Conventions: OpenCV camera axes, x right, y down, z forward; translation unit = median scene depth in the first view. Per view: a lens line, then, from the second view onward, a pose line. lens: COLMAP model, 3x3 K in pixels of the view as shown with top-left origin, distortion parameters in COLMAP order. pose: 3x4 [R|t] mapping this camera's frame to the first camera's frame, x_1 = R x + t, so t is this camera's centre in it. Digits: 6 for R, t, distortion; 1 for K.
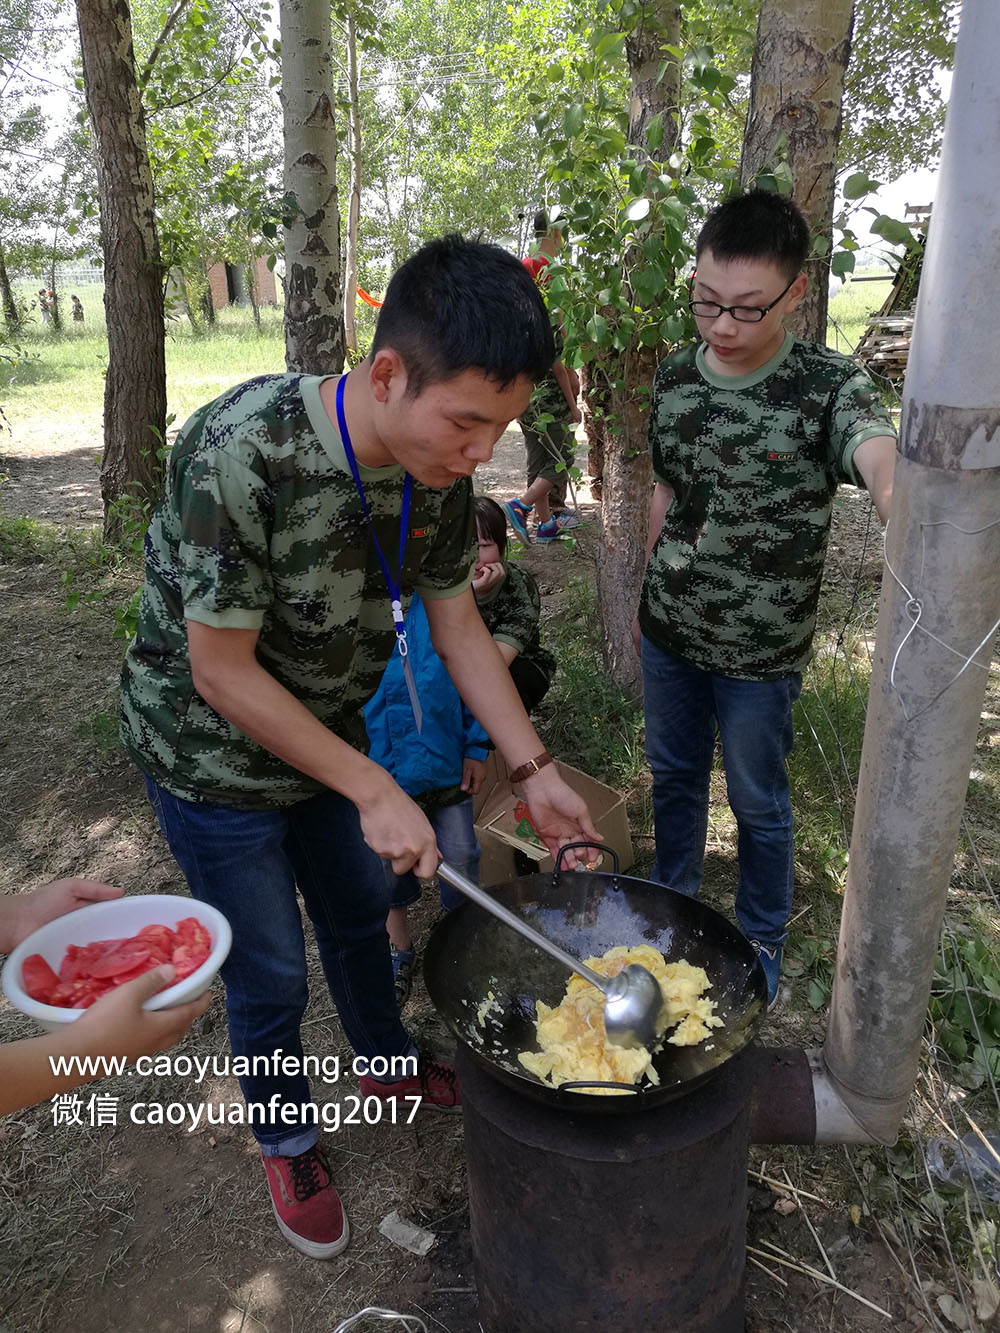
lens RADIAL K [[1024.2, 0, 495.8], [0, 1024.2, 671.2], [0, 0, 1]] dist [0.033423, -0.027009]
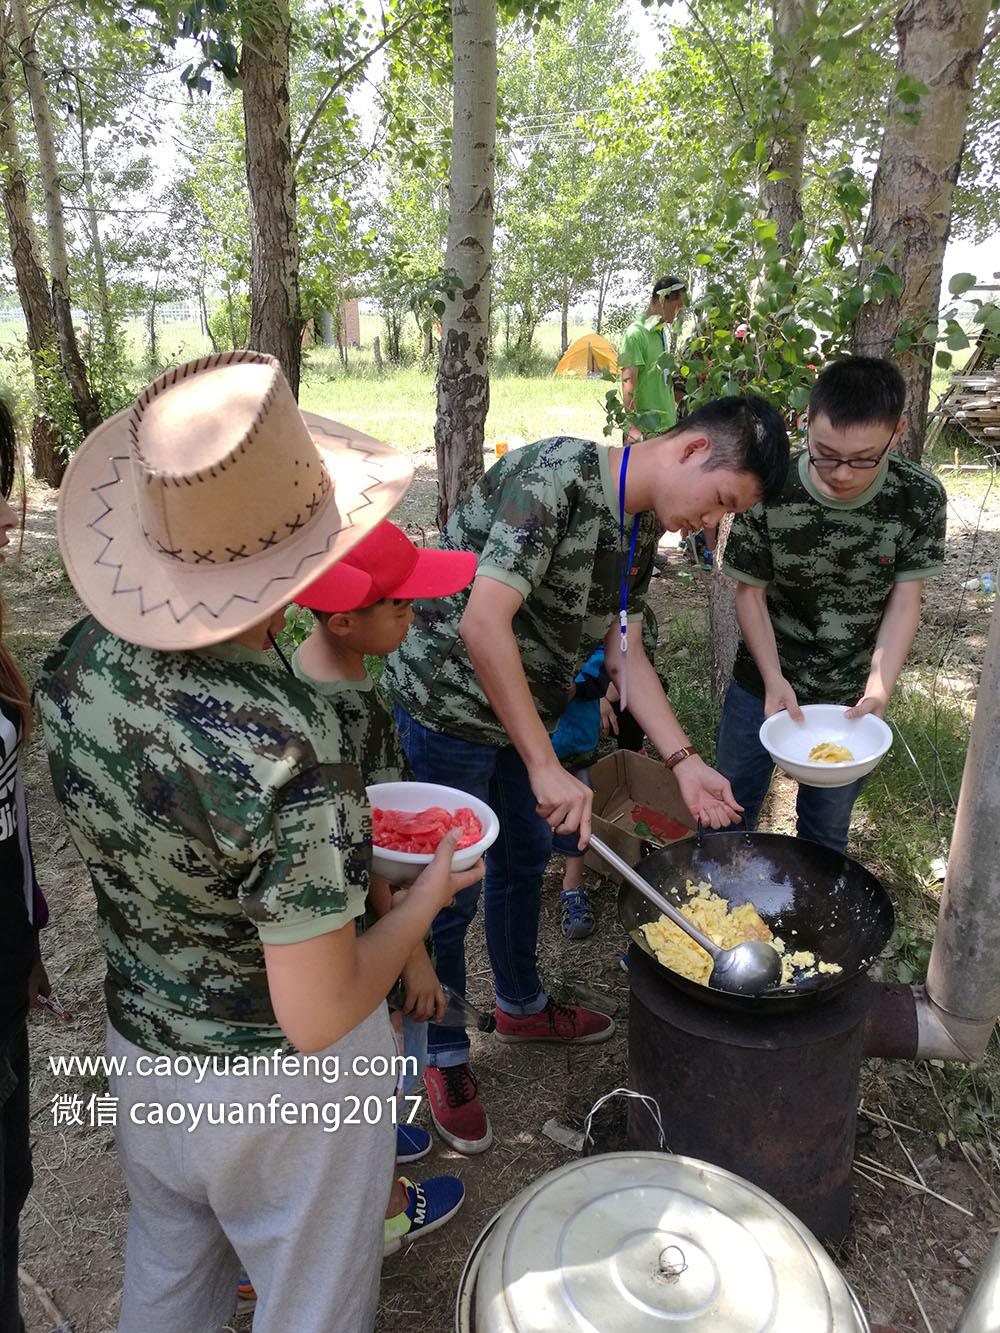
lens RADIAL K [[1073.3, 0, 468.8], [0, 1073.3, 686.3], [0, 0, 1]] dist [0.003046, 0.013916]
pose [[0.997509, 0.041017, -0.057396, -0.067503], [-0.042776, 0.998641, -0.029773, 0.026424], [0.056097, 0.032154, 0.997907, -0.133143]]
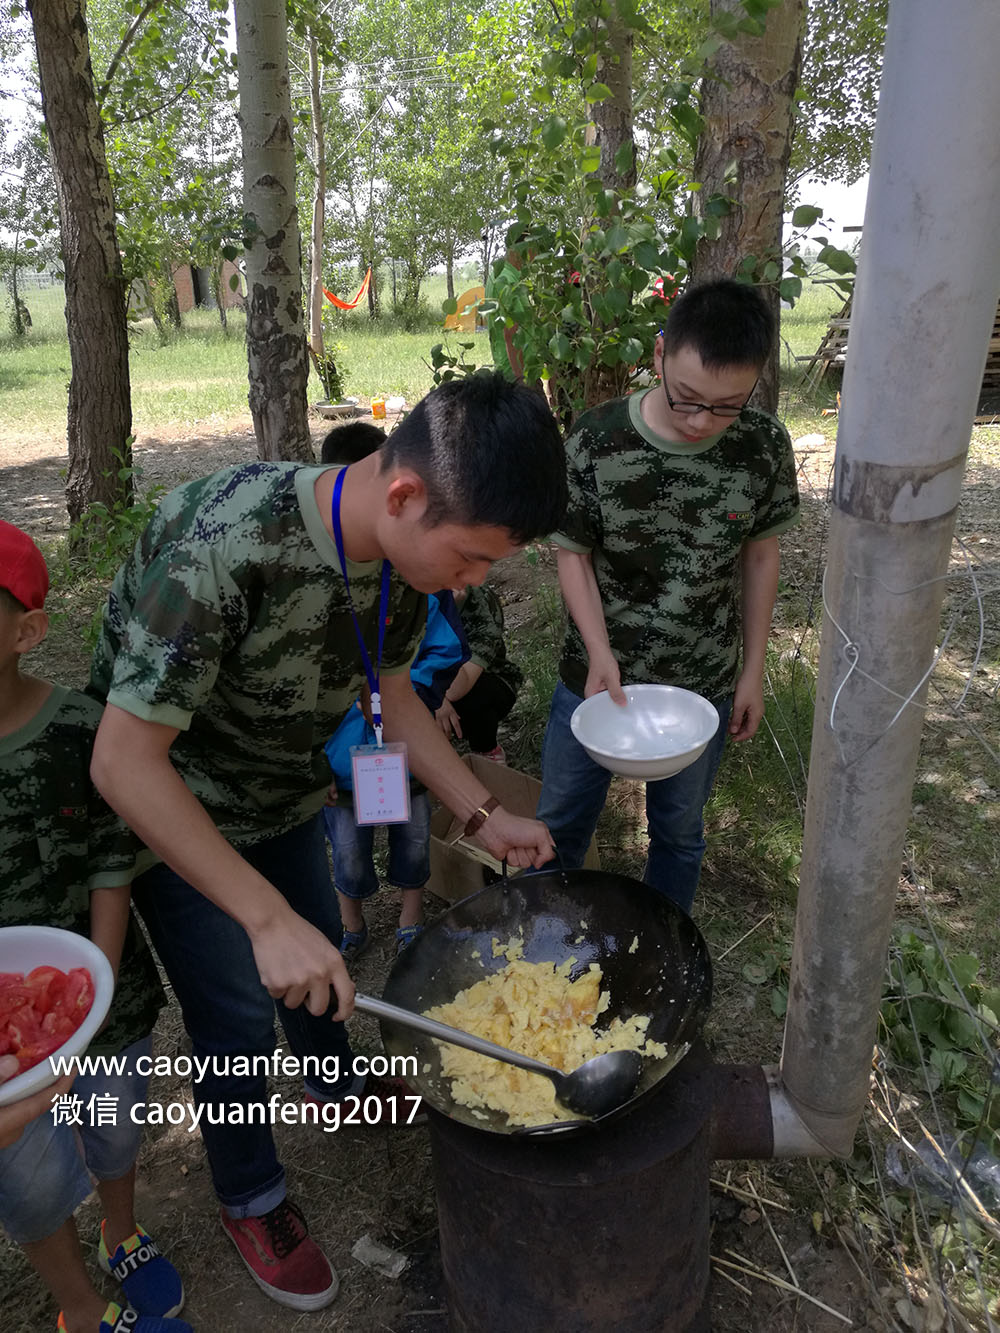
lens RADIAL K [[1027.5, 0, 505.7], [0, 1027.5, 661.5], [0, 0, 1]] dist [0.012173, 0.006979]
pose [[0.999341, -0.018071, 0.031478, 0.007266], [0.018141, 0.999834, -0.001944, -0.015407], [-0.031438, 0.002514, 0.999503, -0.008259]]
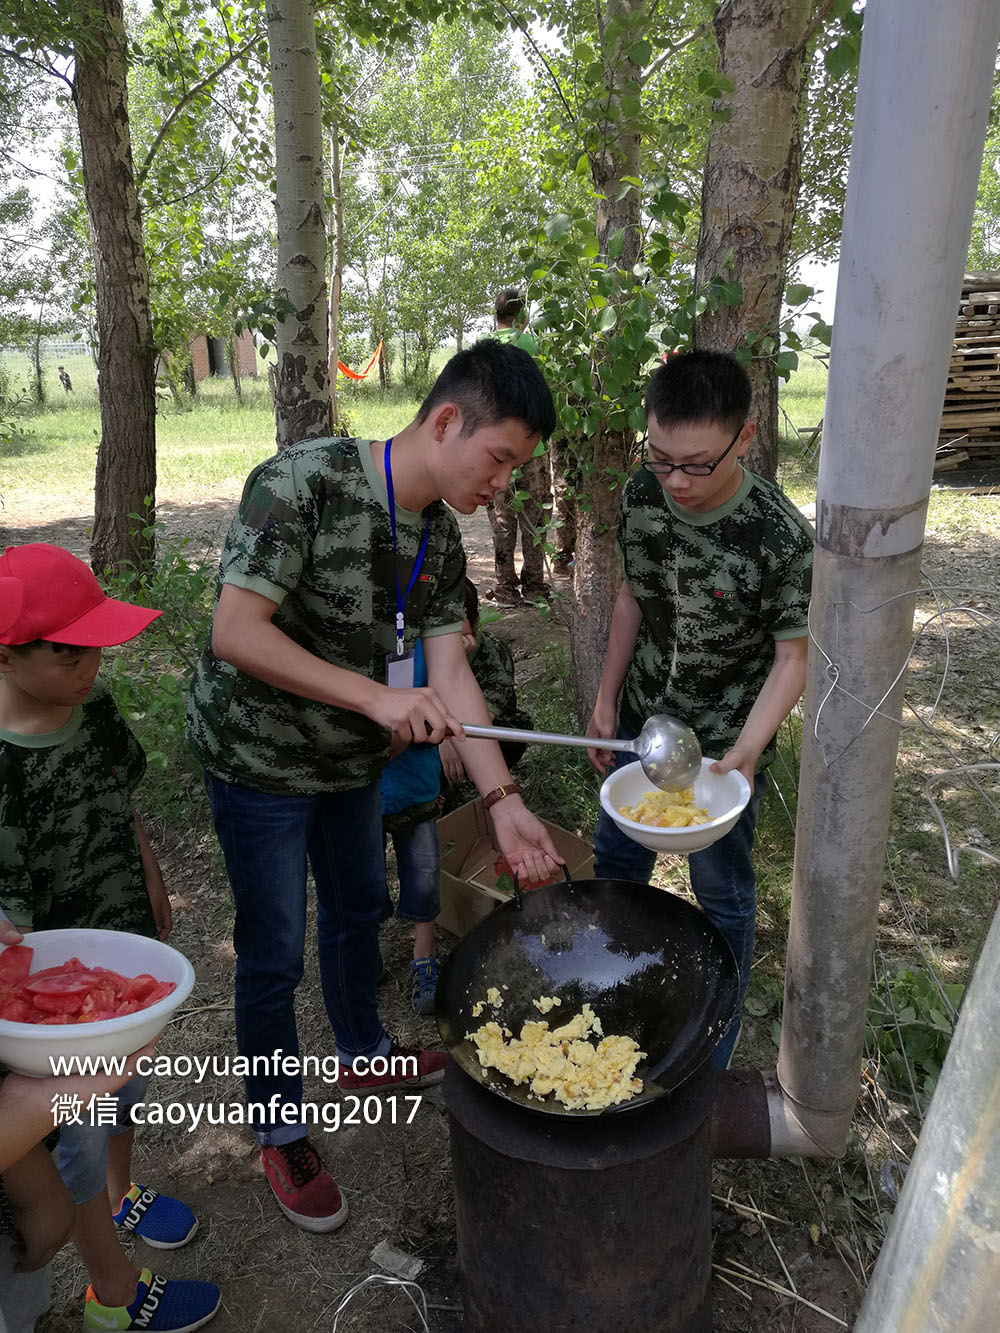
lens RADIAL K [[1053.1, 0, 500.0], [0, 1053.1, 666.5], [0, 0, 1]] dist [-0.001438, 0.011905]
pose [[0.999664, -0.005149, 0.025419, -0.002038], [0.006854, 0.997699, -0.067453, 0.003644], [-0.025013, 0.067604, 0.997399, -0.057042]]
